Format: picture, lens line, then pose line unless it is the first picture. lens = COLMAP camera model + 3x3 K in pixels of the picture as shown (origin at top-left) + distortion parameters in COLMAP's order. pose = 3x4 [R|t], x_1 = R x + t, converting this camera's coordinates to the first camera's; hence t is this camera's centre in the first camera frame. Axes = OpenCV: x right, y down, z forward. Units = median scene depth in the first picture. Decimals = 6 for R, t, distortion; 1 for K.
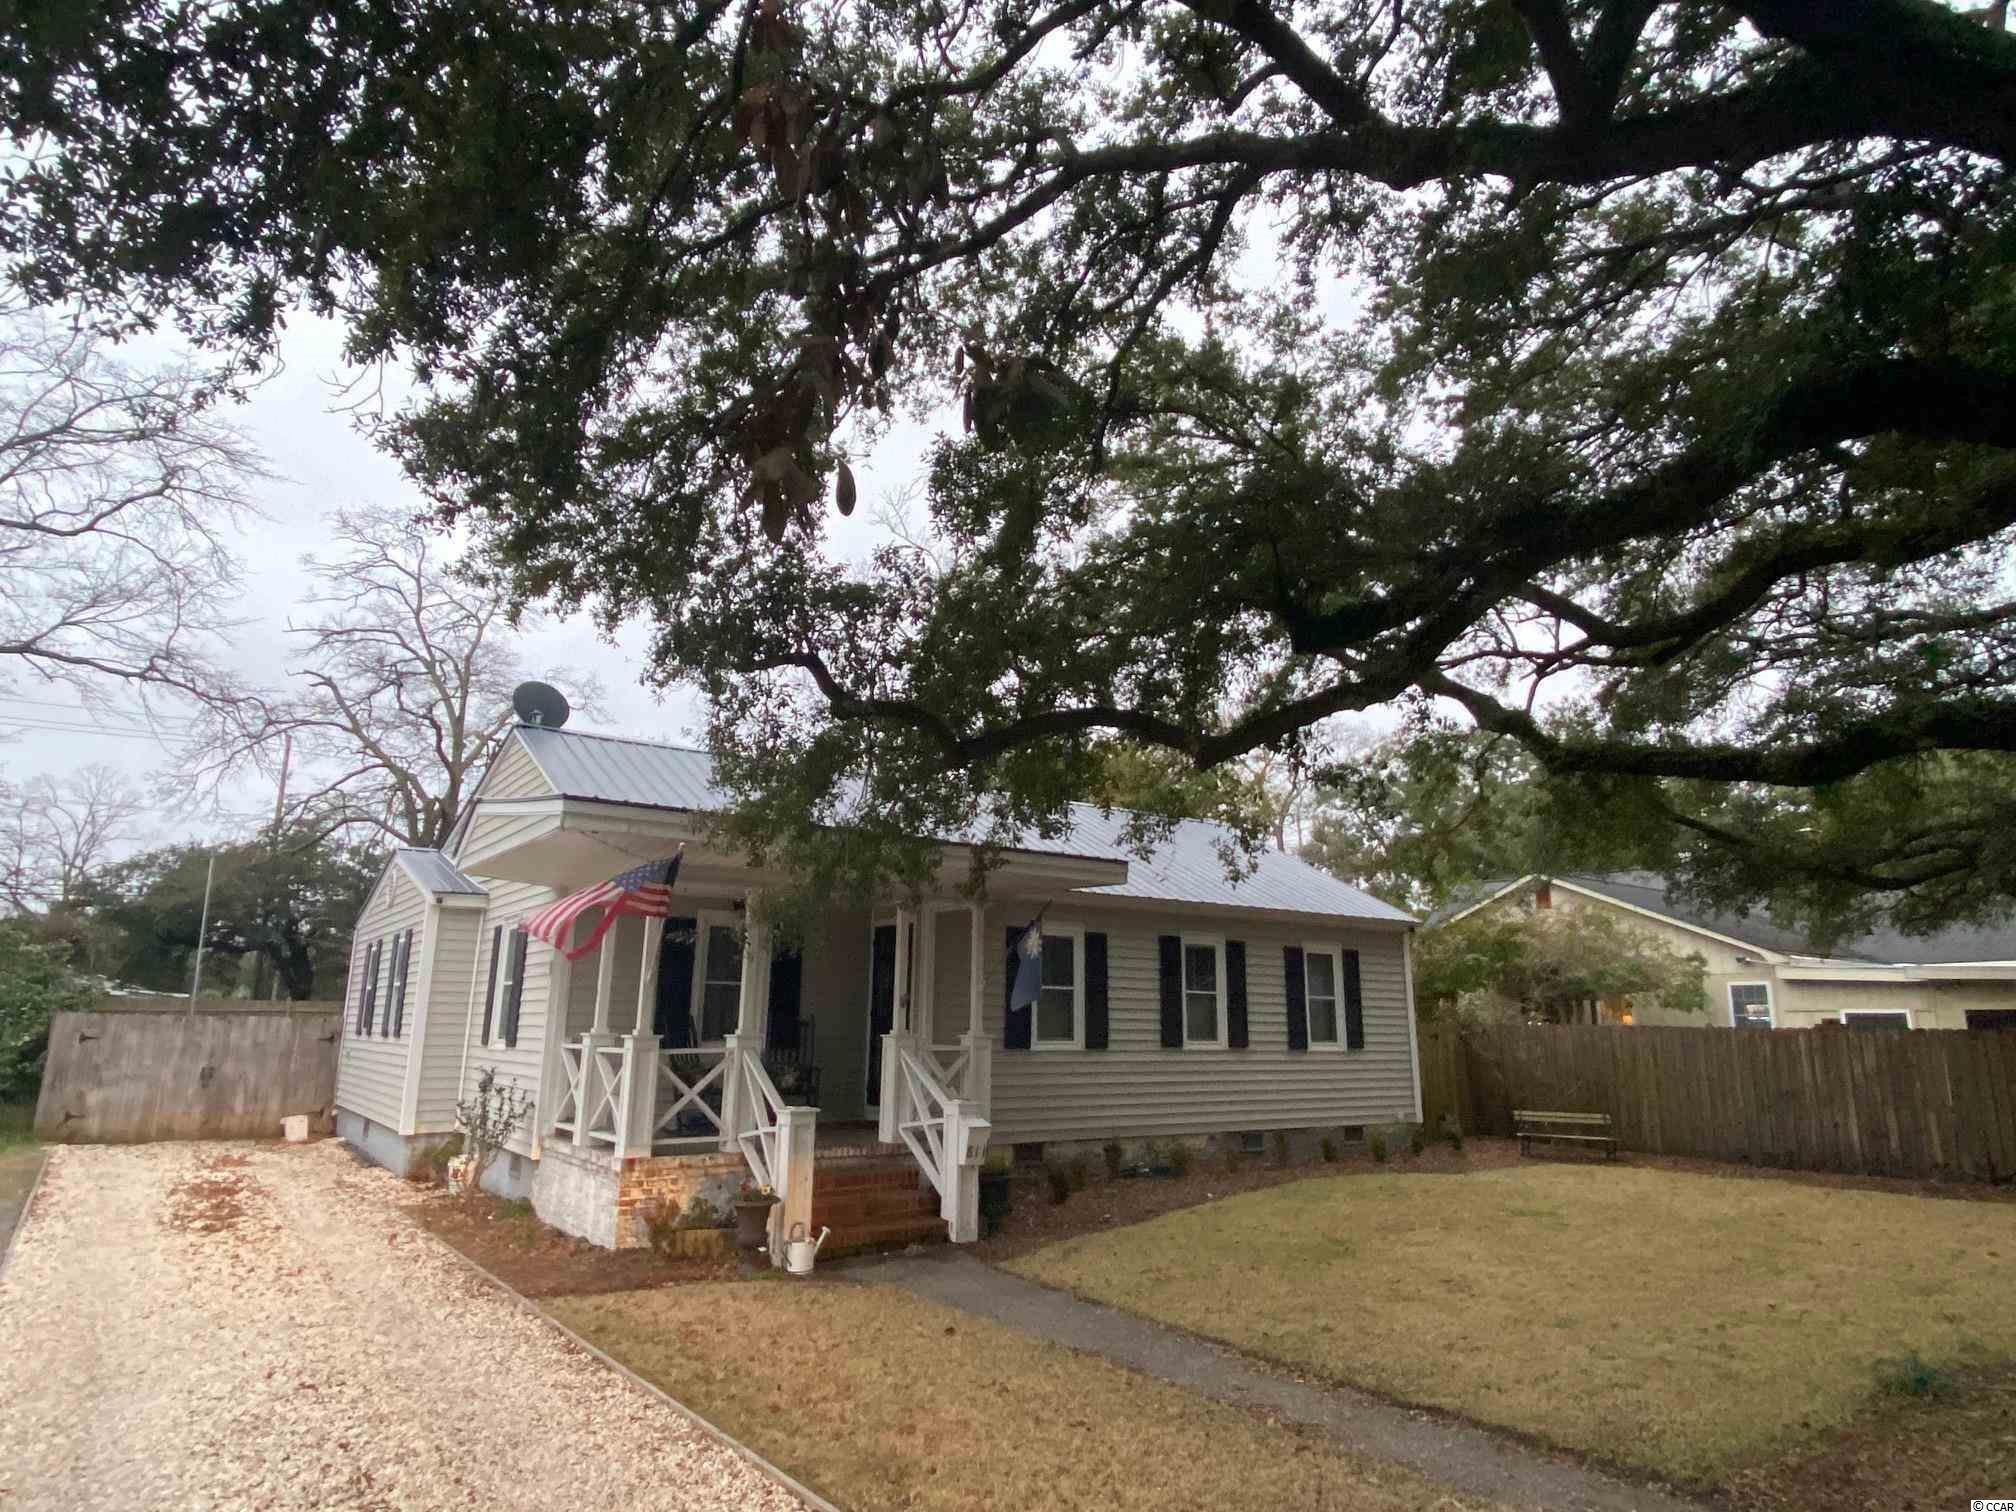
lens RADIAL K [[1183.3, 0, 1008.0], [0, 1183.3, 756.0], [0, 0, 1]] dist [0.022400, -0.026298]
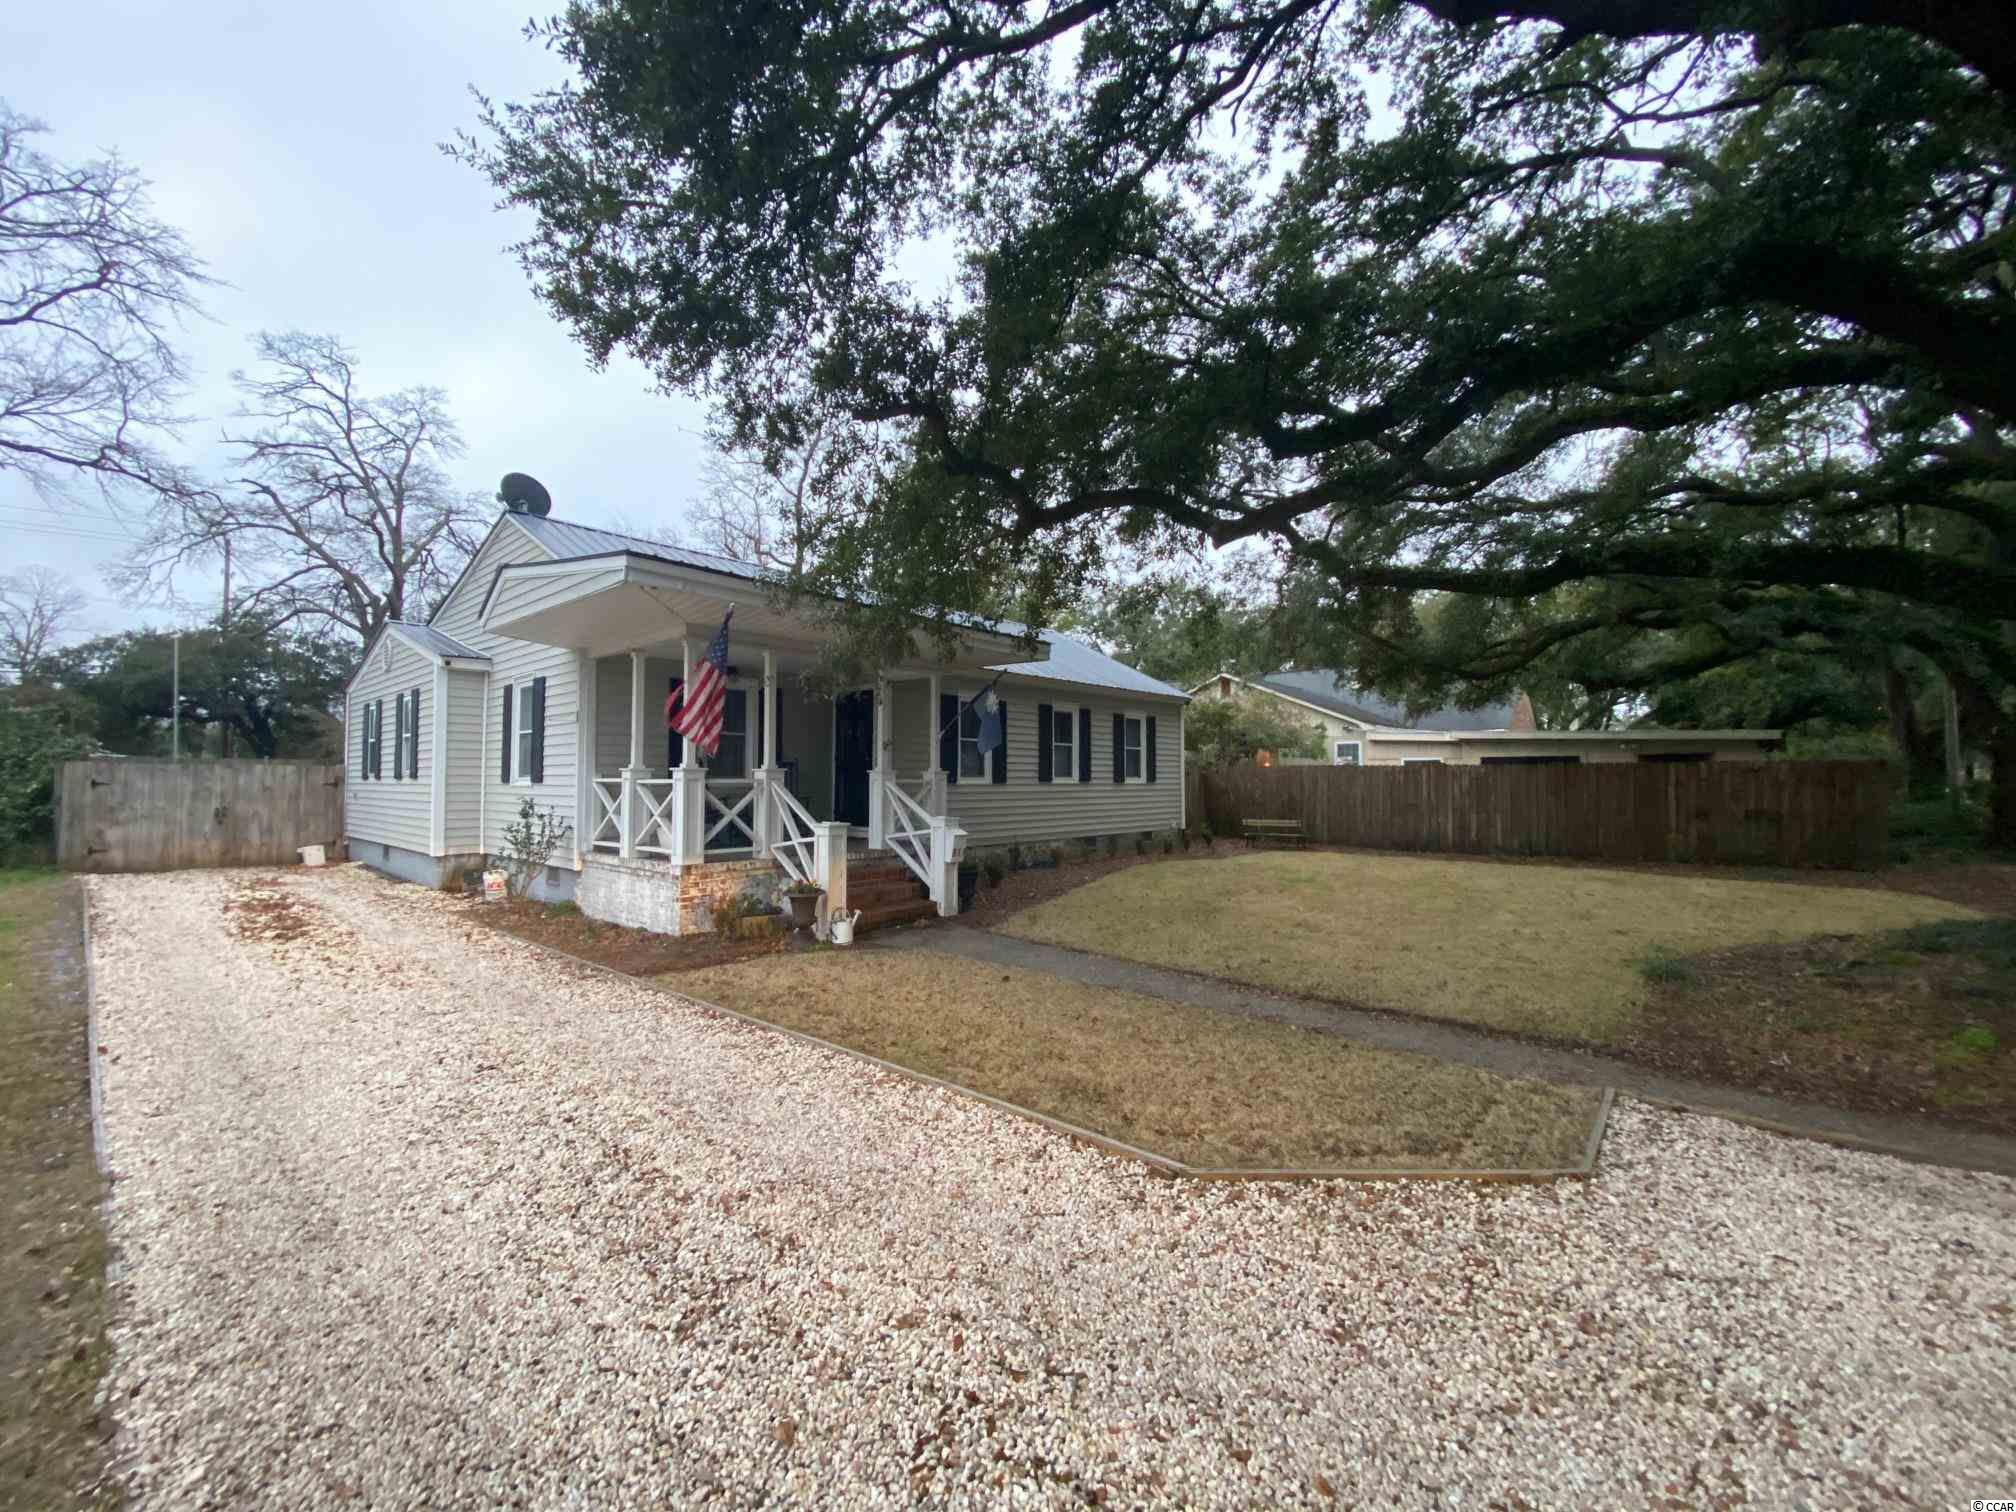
lens RADIAL K [[808.2, 0, 1008.0], [0, 808.2, 756.0], [0, 0, 1]] dist [0.013685, -0.017089]
pose [[0.974316, -0.003075, 0.225164, -0.103235], [-0.040632, 0.981094, 0.189218, 0.032322], [-0.221489, -0.193507, 0.955771, 0.085318]]
